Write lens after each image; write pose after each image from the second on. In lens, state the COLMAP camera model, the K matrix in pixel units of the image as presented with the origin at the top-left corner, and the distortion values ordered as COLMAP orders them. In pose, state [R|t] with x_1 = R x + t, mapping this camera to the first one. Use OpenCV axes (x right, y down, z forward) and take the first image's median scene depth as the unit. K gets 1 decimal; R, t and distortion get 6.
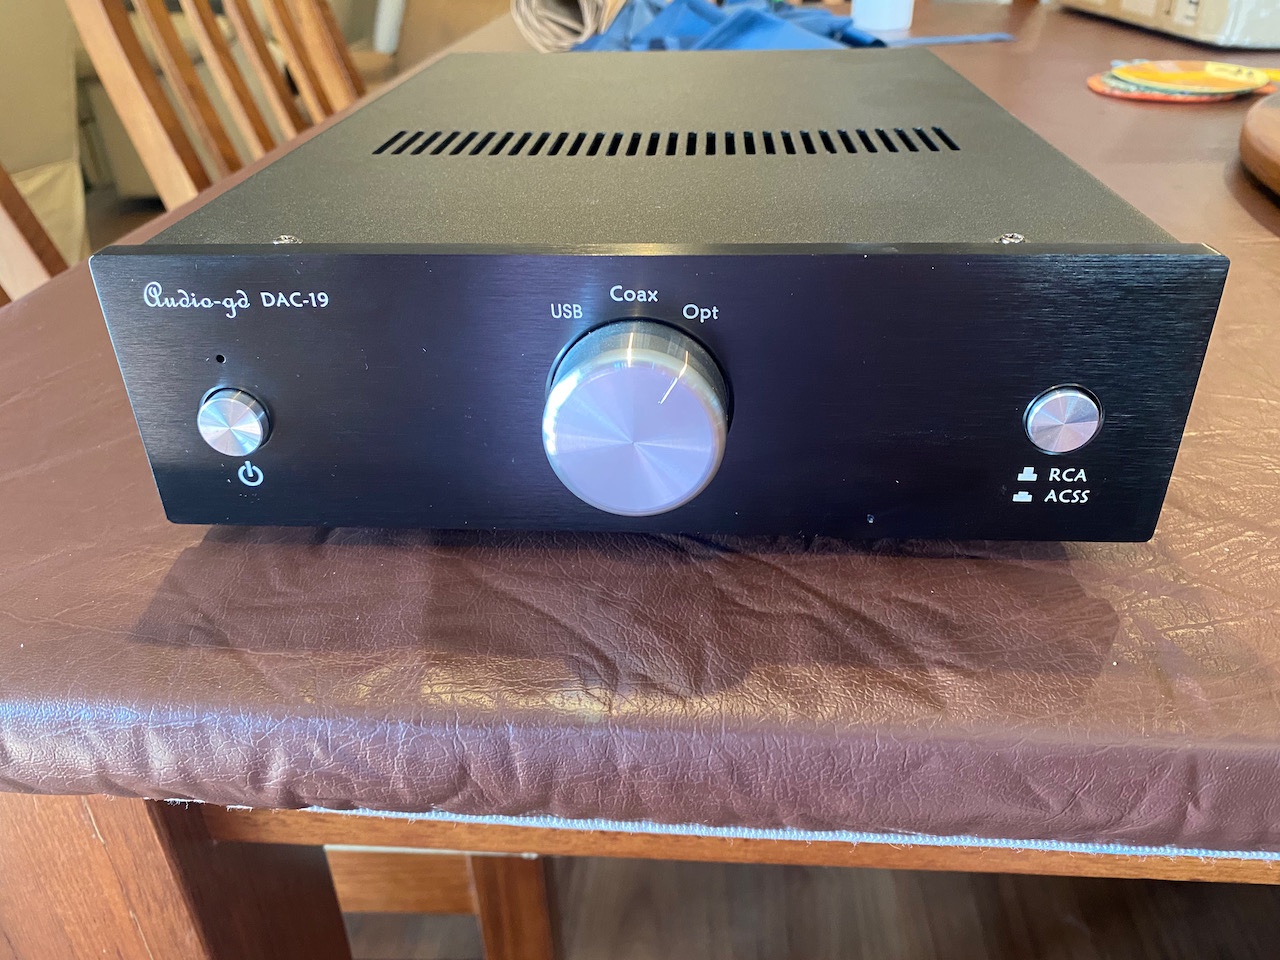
lens RADIAL K [[976.7, 0, 641.0], [0, 976.7, 478.8], [0, 0, 1]] dist [-0.015470, 0.003576]
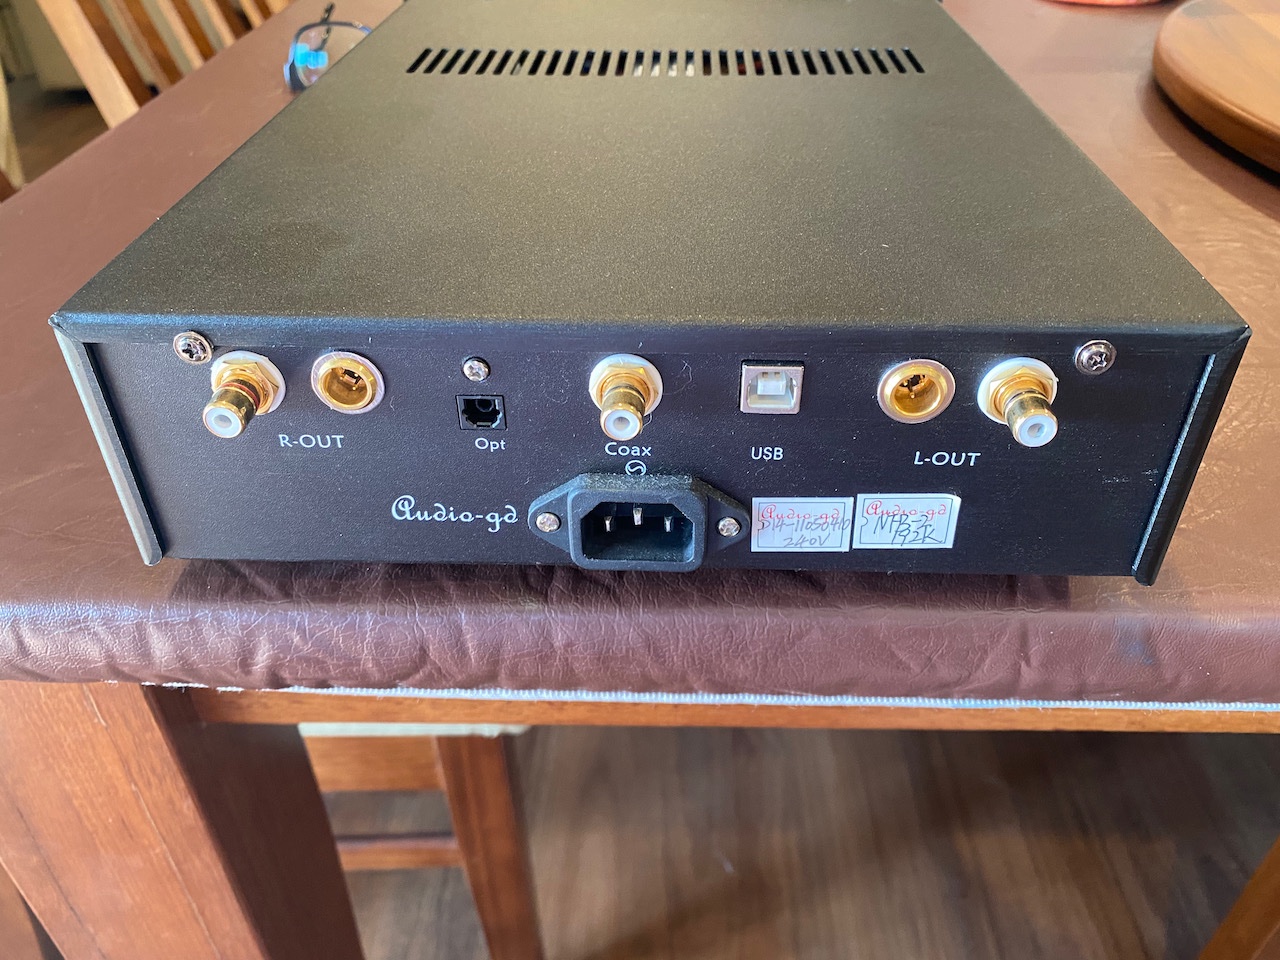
lens RADIAL K [[976.7, 0, 636.6], [0, 976.7, 480.8], [0, 0, 1]] dist [-0.015470, 0.003576]
pose [[0.999069, -0.018721, 0.038870, 0.029039], [0.014363, 0.993881, 0.109522, -0.027392], [-0.040682, -0.108862, 0.993224, -0.138547]]
